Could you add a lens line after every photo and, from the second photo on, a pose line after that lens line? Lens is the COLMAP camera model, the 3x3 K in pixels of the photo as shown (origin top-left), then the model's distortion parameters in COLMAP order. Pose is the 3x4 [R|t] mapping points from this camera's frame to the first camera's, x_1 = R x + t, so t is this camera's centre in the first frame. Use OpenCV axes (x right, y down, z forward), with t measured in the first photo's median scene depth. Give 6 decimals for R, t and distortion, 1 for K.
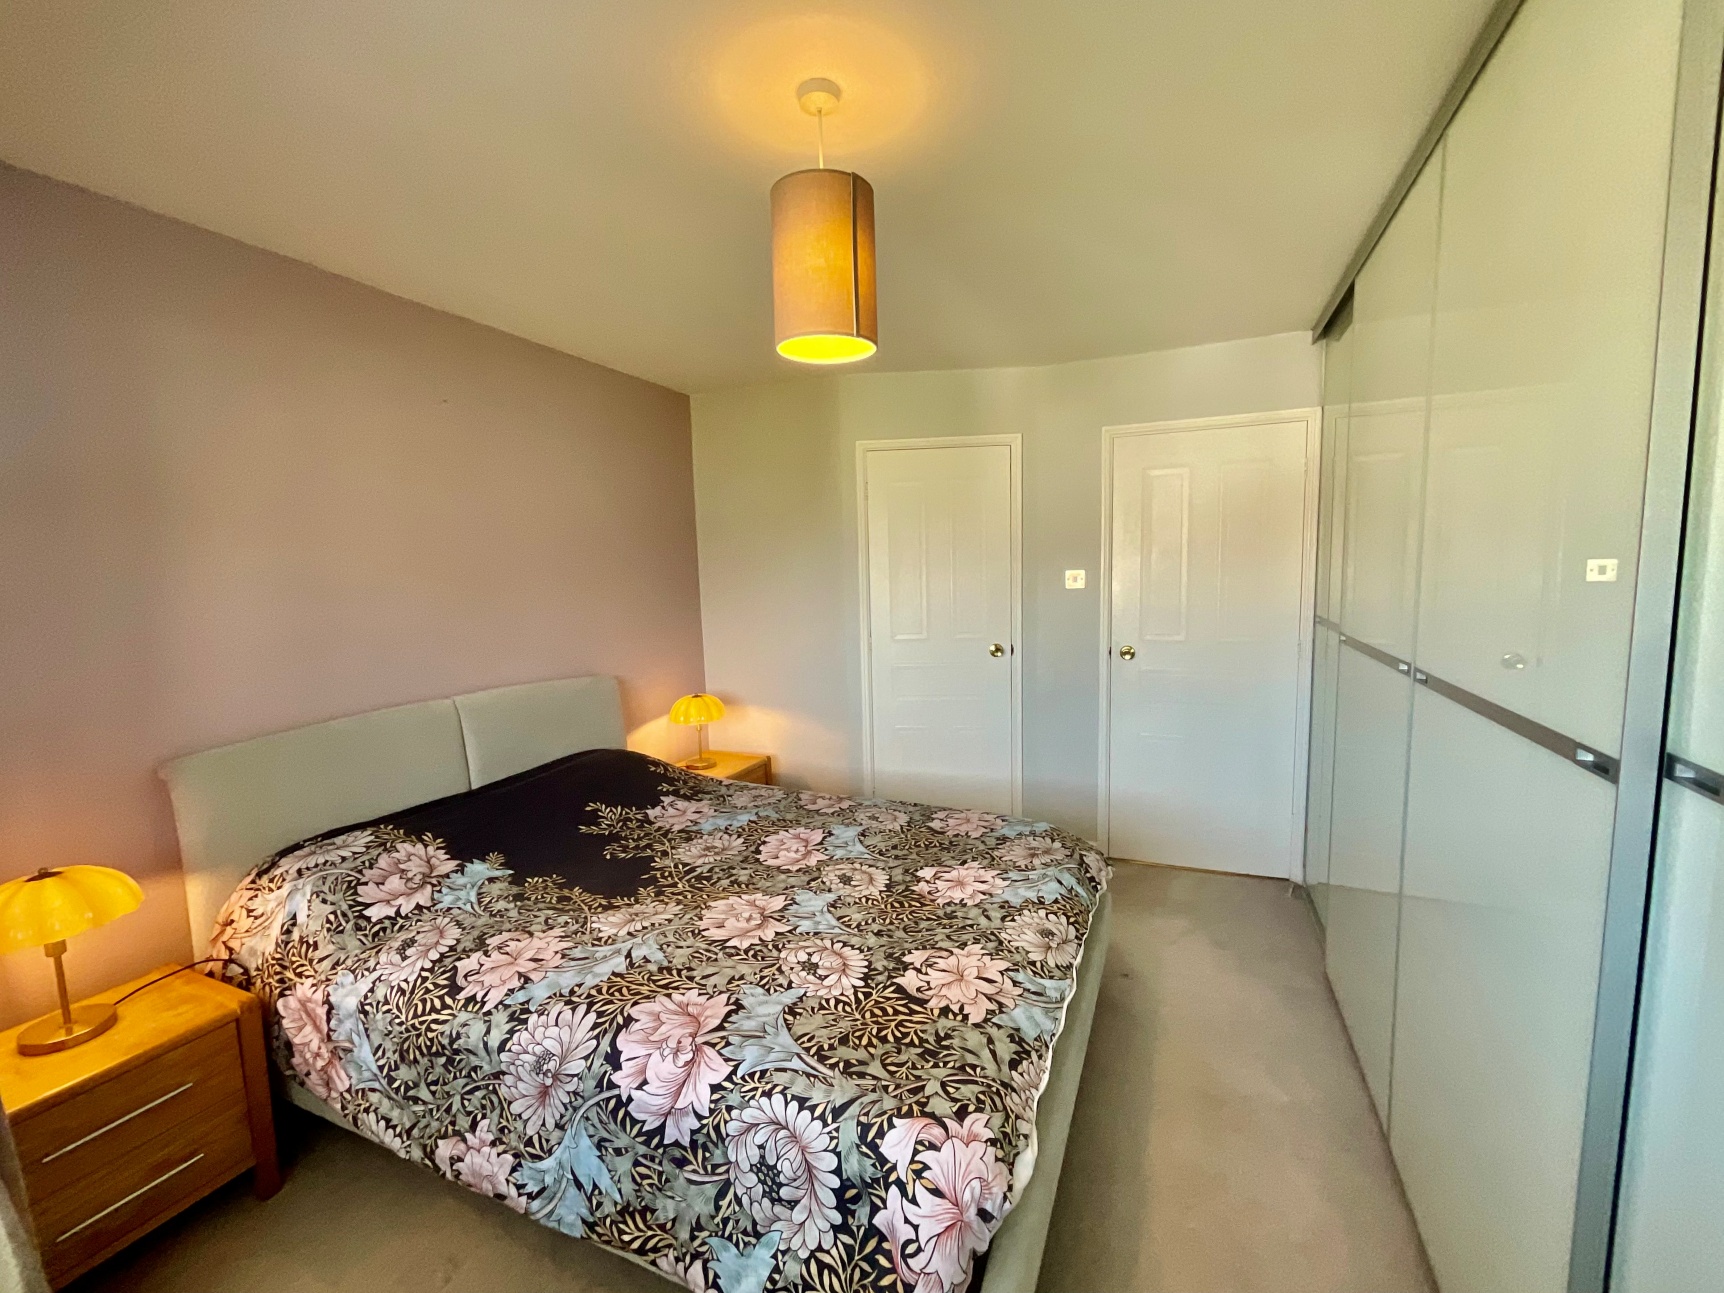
lens RADIAL K [[703.6, 0, 853.0], [0, 703.6, 645.7], [0, 0, 1]] dist [-0.003279, 0.001804]
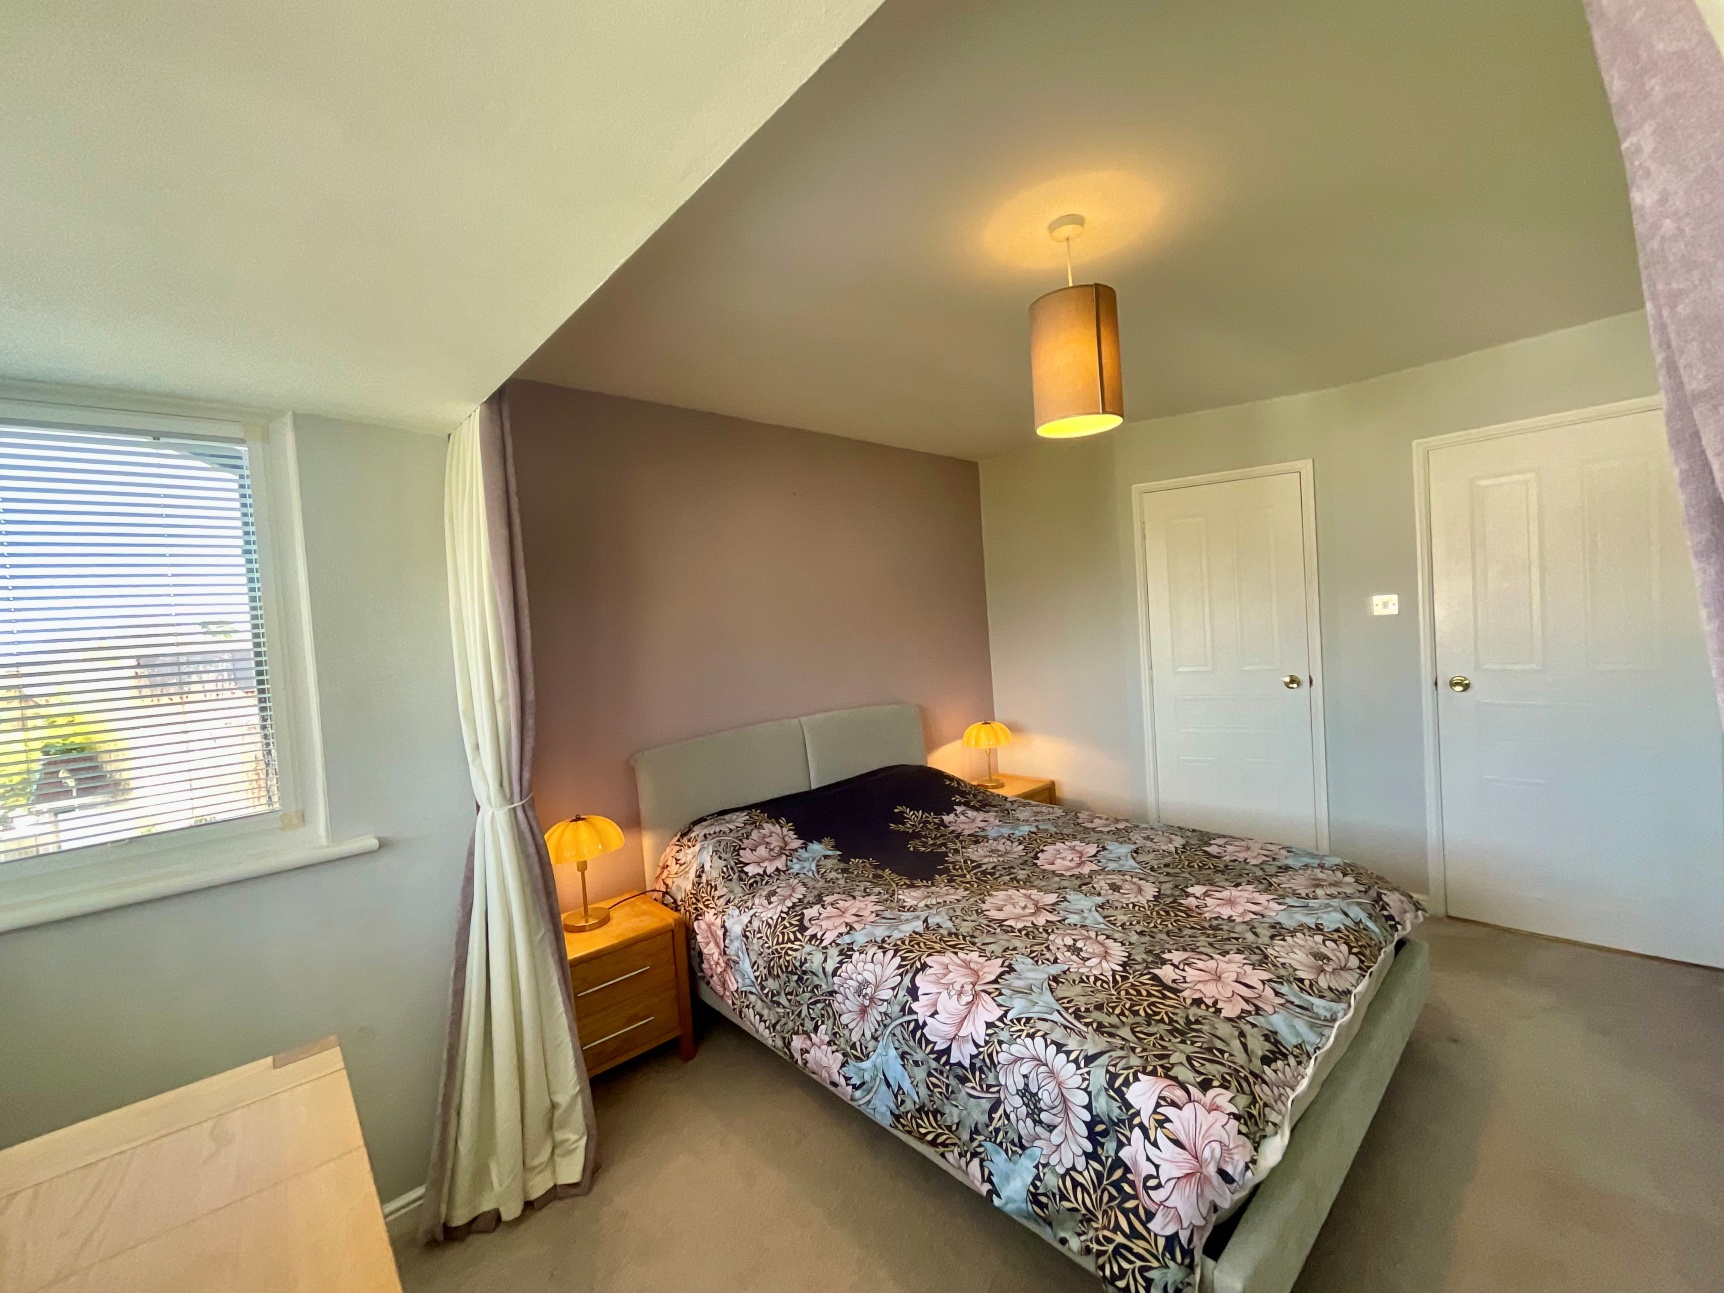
lens RADIAL K [[703.6, 0, 869.2], [0, 703.6, 646.4], [0, 0, 1]] dist [-0.003279, 0.001804]
pose [[0.919835, -0.023566, -0.391597, 0.091195], [0.001031, 0.998336, -0.057657, 0.023981], [0.392305, 0.052631, 0.918328, -0.216637]]
